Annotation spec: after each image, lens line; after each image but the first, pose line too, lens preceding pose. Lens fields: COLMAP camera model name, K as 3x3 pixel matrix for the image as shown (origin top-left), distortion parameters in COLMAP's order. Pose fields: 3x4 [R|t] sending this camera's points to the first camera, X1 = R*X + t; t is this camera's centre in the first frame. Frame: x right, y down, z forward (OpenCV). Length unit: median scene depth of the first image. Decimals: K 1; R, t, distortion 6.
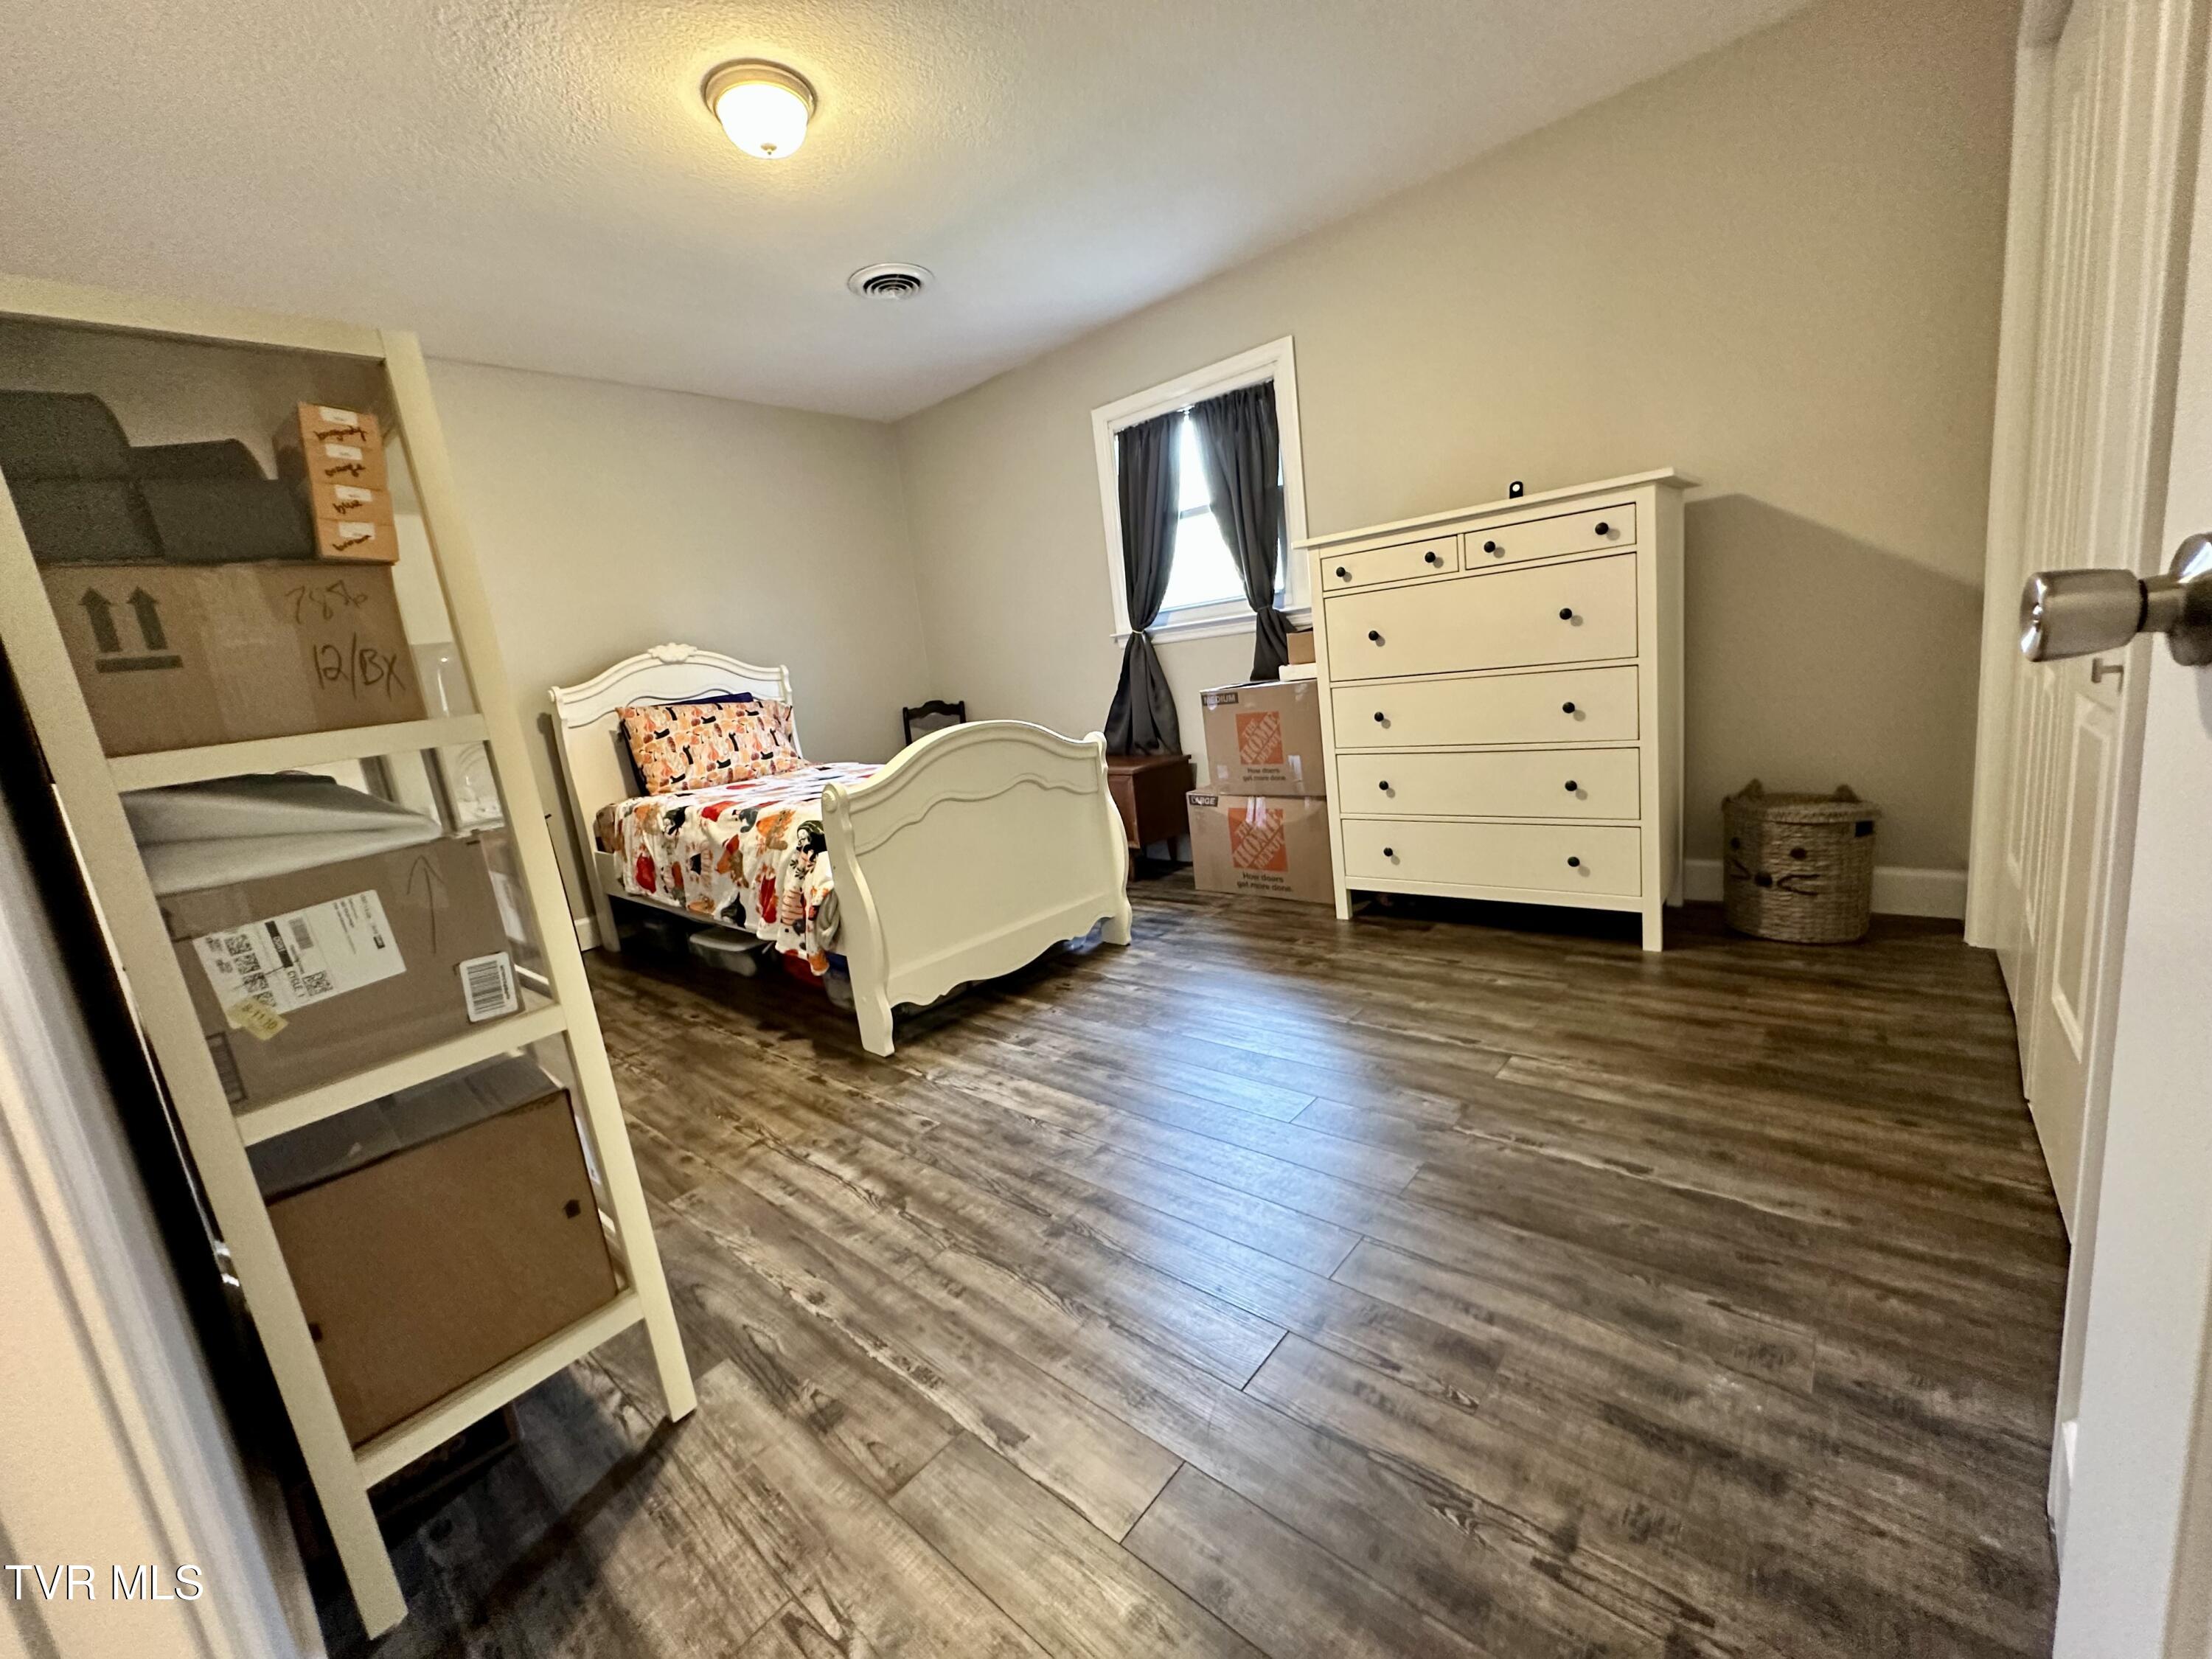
lens RADIAL K [[880.5, 0, 1108.0], [0, 880.5, 825.5], [0, 0, 1]] dist [-0.002536, 0.000253]
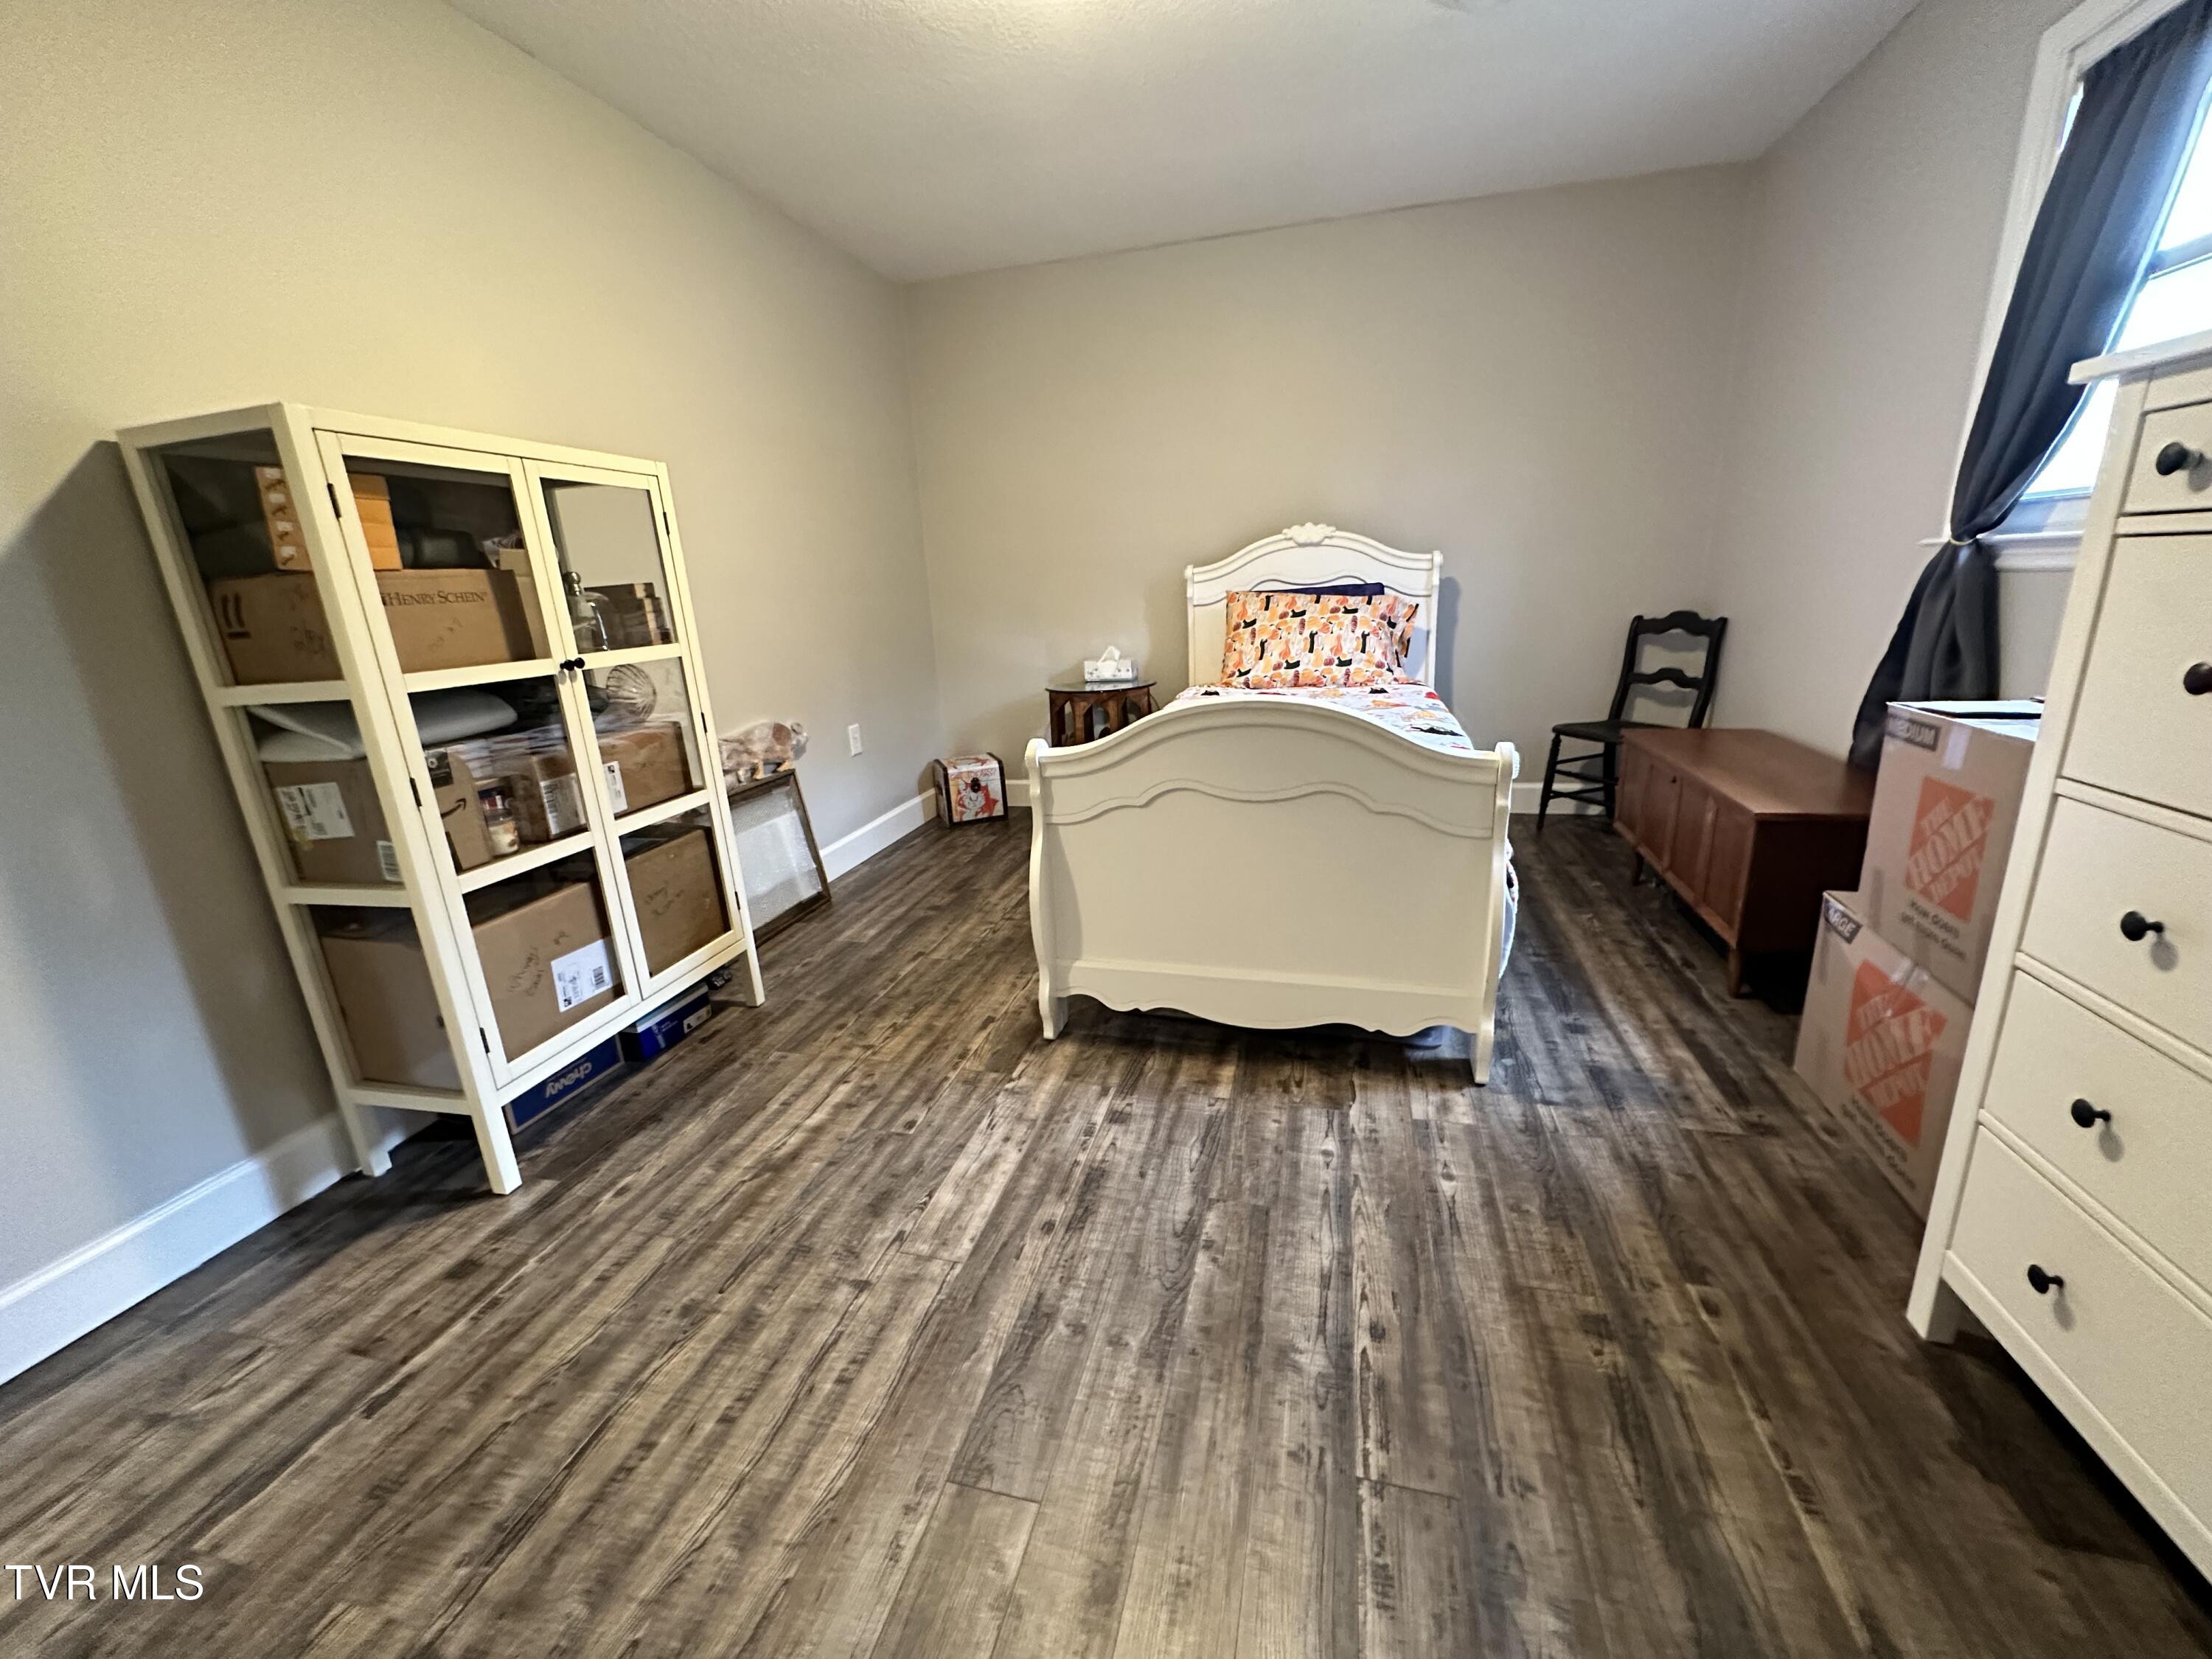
lens RADIAL K [[880.5, 0, 1105.6], [0, 880.5, 829.2], [0, 0, 1]] dist [-0.002536, 0.000253]
pose [[0.448728, 0.335403, -0.828340, 0.491630], [-0.167787, 0.942035, 0.290546, -0.235530], [0.877776, 0.008608, 0.478994, 0.636858]]
